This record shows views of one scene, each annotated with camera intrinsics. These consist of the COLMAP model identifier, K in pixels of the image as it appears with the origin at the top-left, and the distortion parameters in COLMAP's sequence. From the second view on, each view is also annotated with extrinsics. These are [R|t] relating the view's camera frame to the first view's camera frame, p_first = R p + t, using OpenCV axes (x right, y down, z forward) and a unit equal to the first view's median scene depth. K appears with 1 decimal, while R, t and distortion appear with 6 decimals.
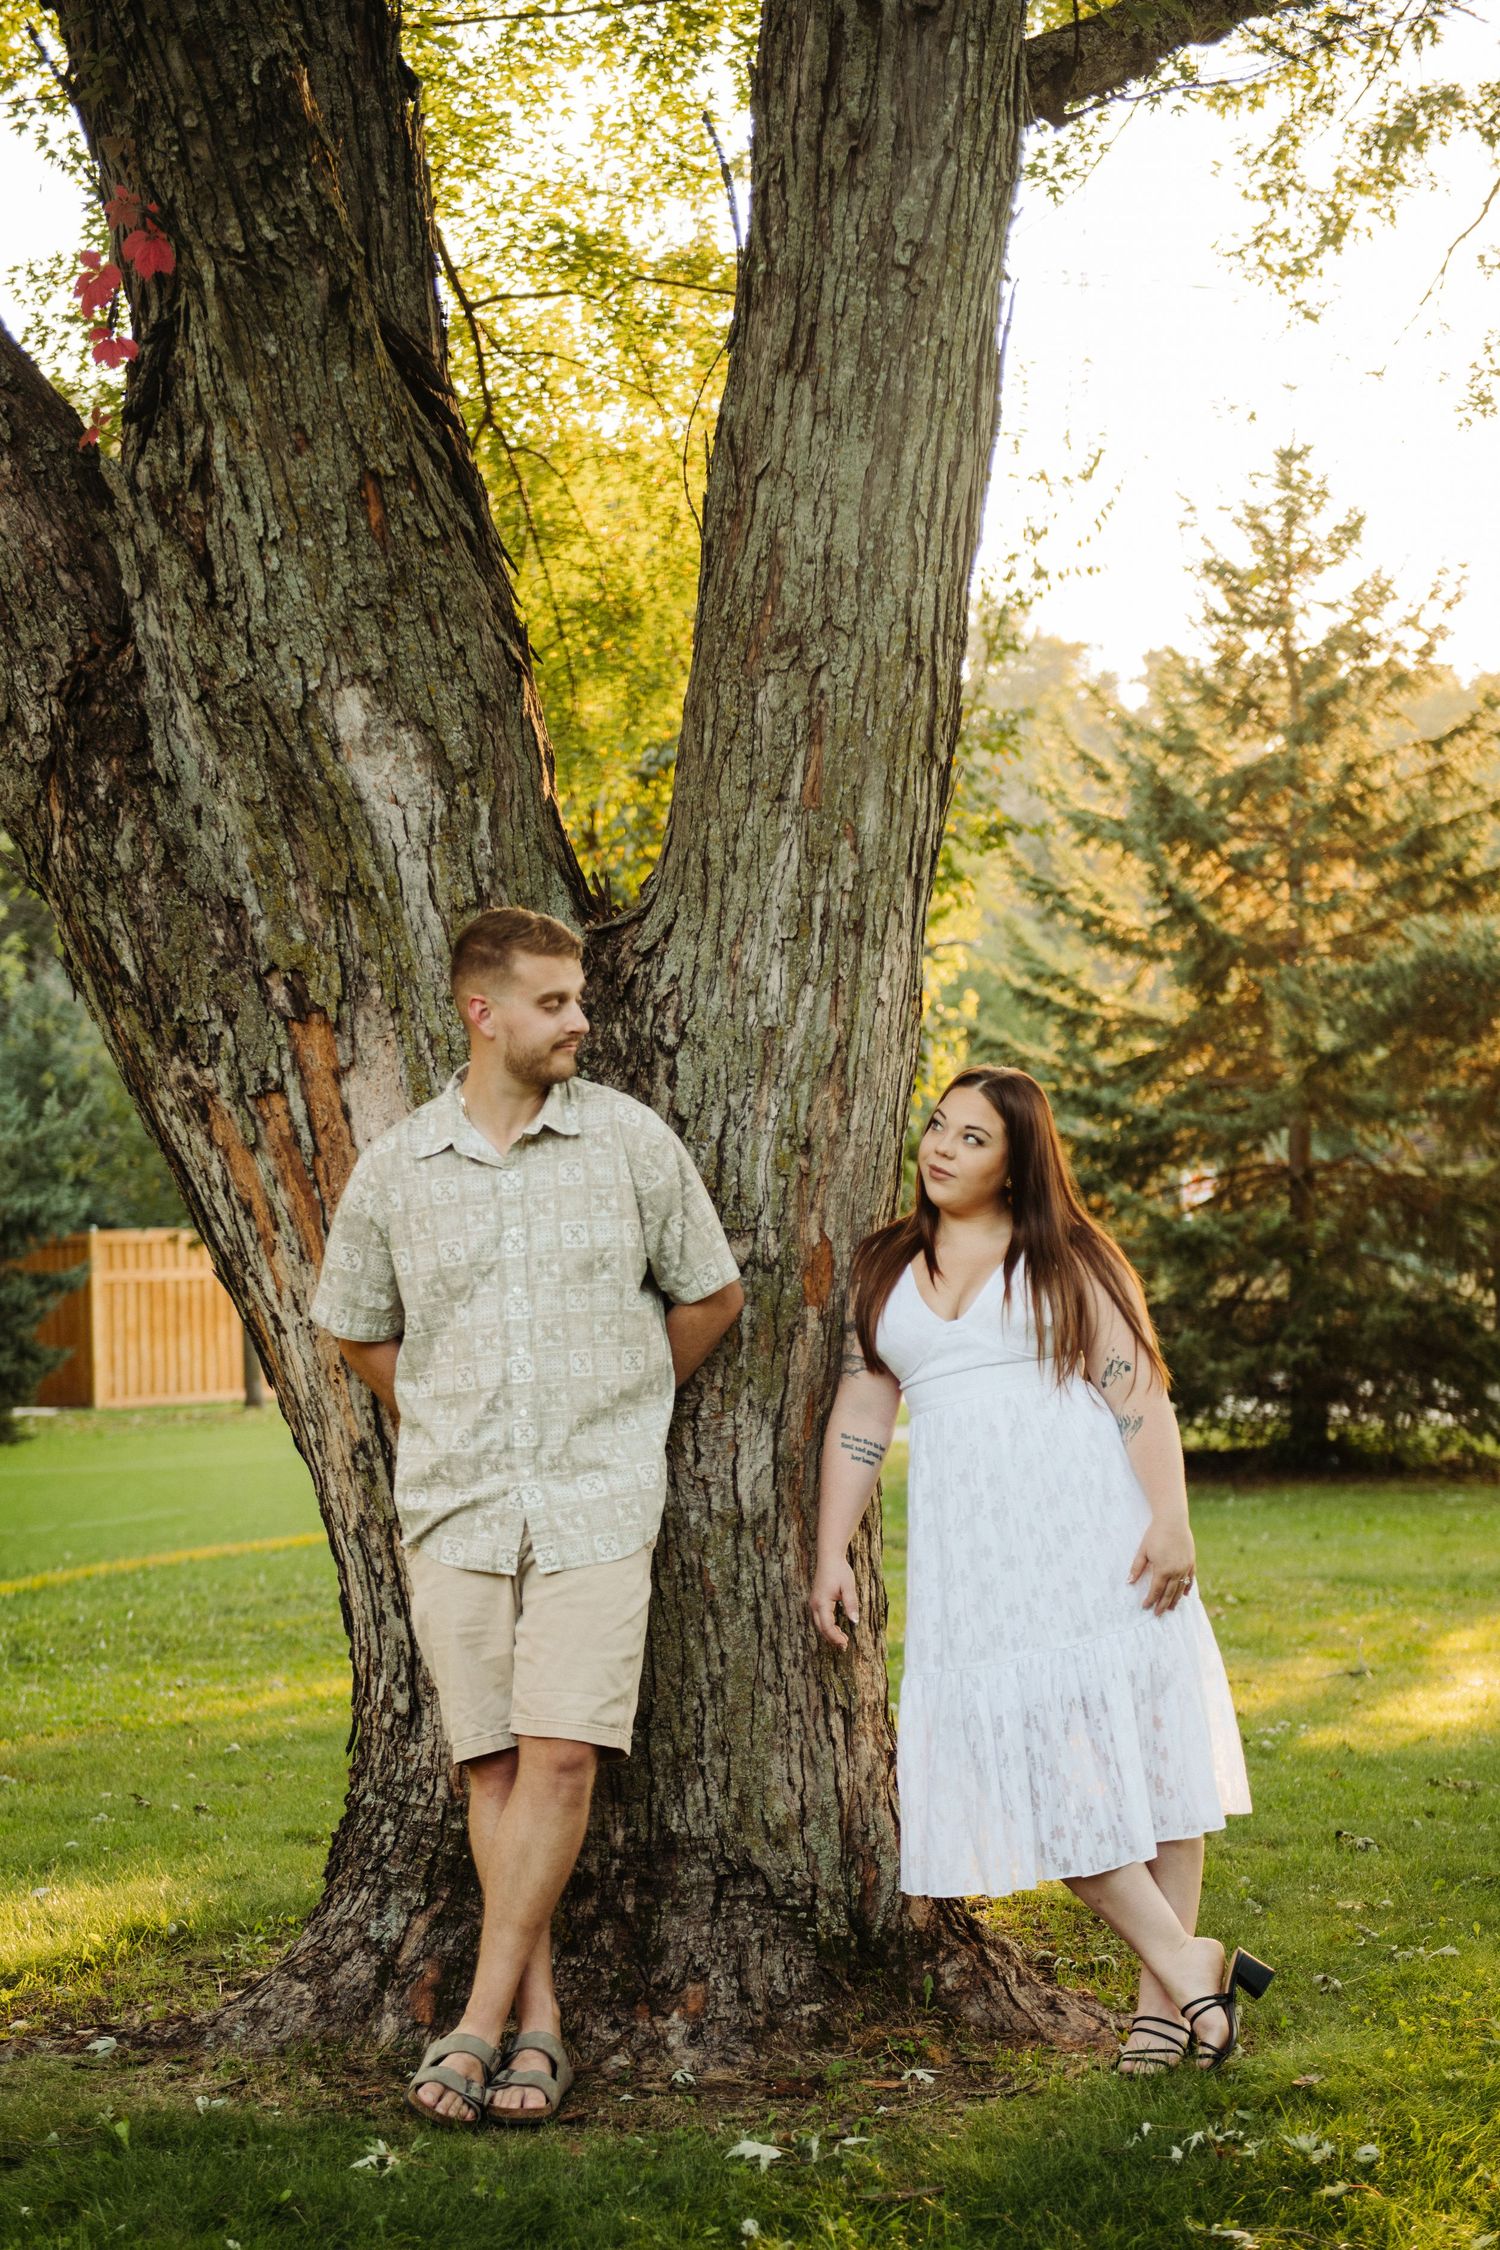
lens RADIAL K [[3770.4, 0, 748.9], [0, 3770.4, 1128.7], [0, 0, 1]] dist [0.042645, 0.000000]
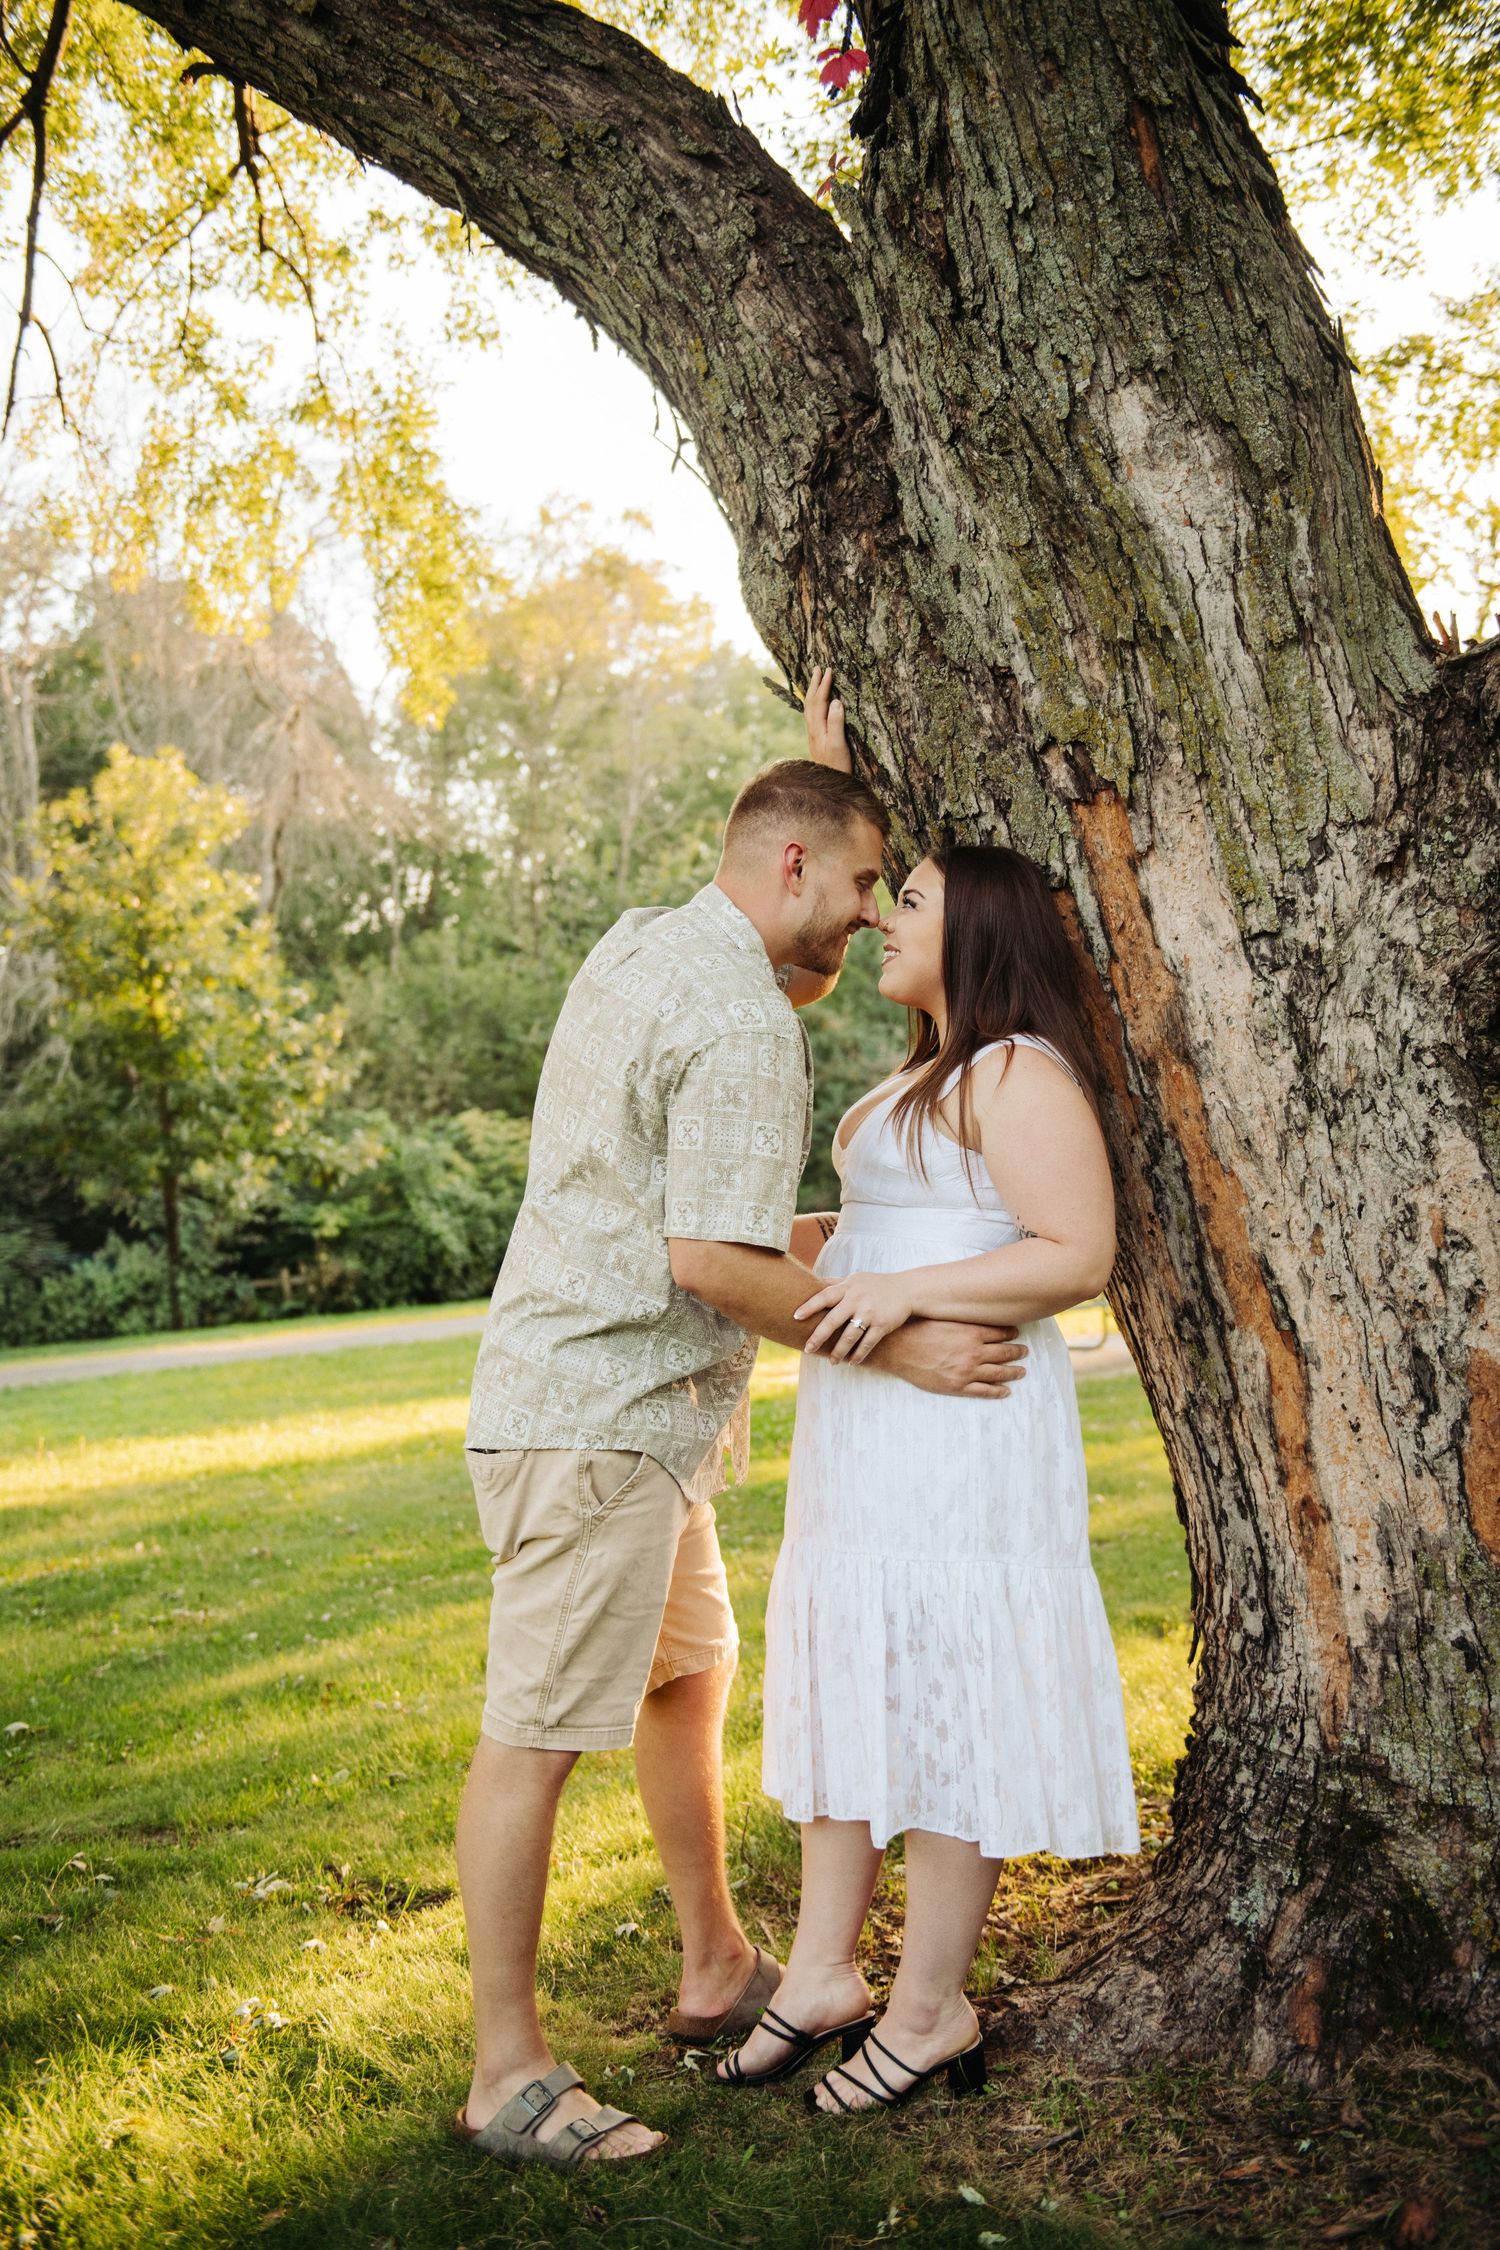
lens RADIAL K [[2288.5, 0, 753.1], [0, 2288.5, 1139.6], [0, 0, 1]] dist [0.055722, 0.000000]
pose [[0.957769, -0.045395, -0.283933, -0.048902], [0.057075, 0.997825, 0.032993, 0.024734], [0.281818, -0.047805, 0.958276, 0.490554]]
